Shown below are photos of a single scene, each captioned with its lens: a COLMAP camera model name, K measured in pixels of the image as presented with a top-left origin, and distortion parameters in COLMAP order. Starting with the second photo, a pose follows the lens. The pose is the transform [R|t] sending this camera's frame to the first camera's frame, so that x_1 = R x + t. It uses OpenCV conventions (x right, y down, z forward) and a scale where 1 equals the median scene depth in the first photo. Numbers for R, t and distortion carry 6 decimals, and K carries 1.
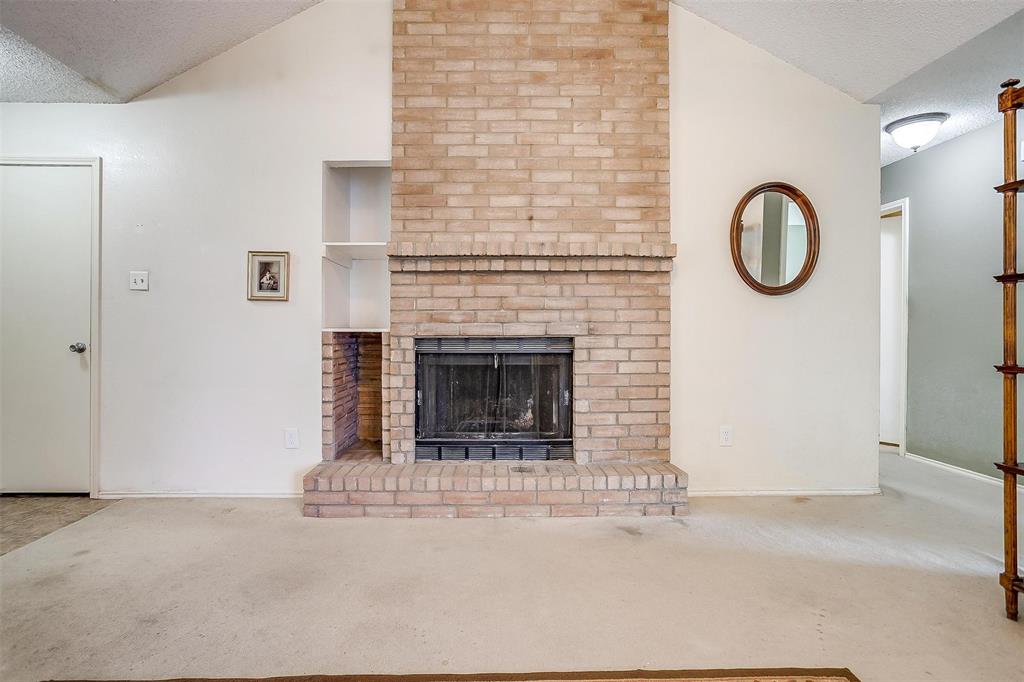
lens RADIAL K [[498.6, 0, 503.2], [0, 498.6, 334.4], [0, 0, 1]] dist [-0.053464, 0.033127]
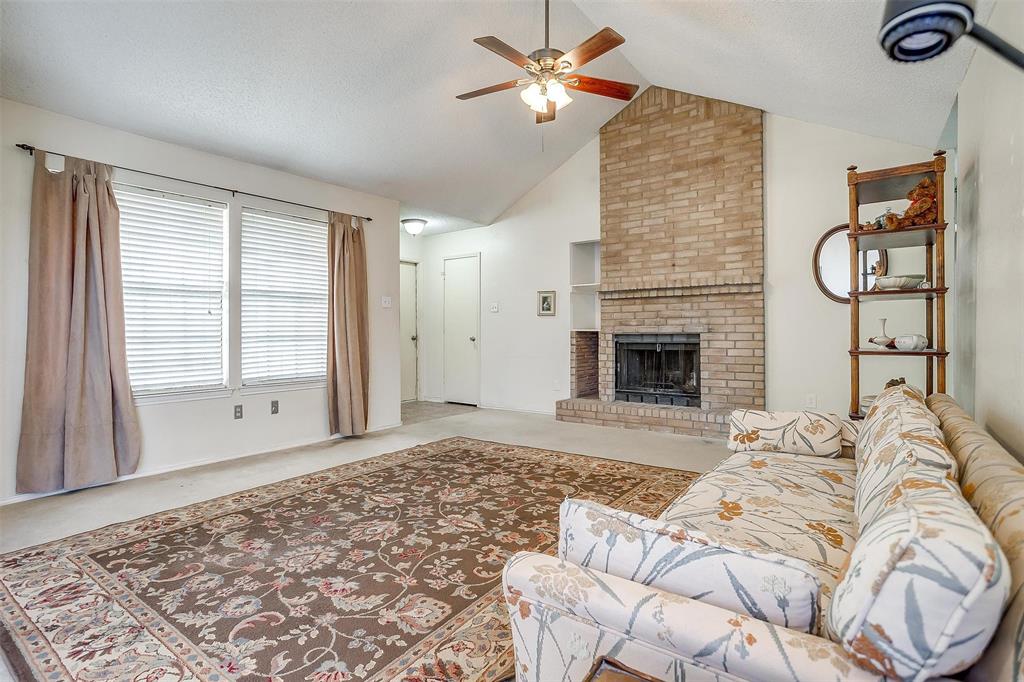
lens RADIAL K [[498.6, 0, 503.2], [0, 498.6, 334.4], [0, 0, 1]] dist [-0.053464, 0.033127]
pose [[0.793206, -0.000865, -0.608953, 0.633953], [0.005220, 0.999972, 0.005380, -0.004512], [0.608931, -0.007446, 0.793188, -0.731046]]
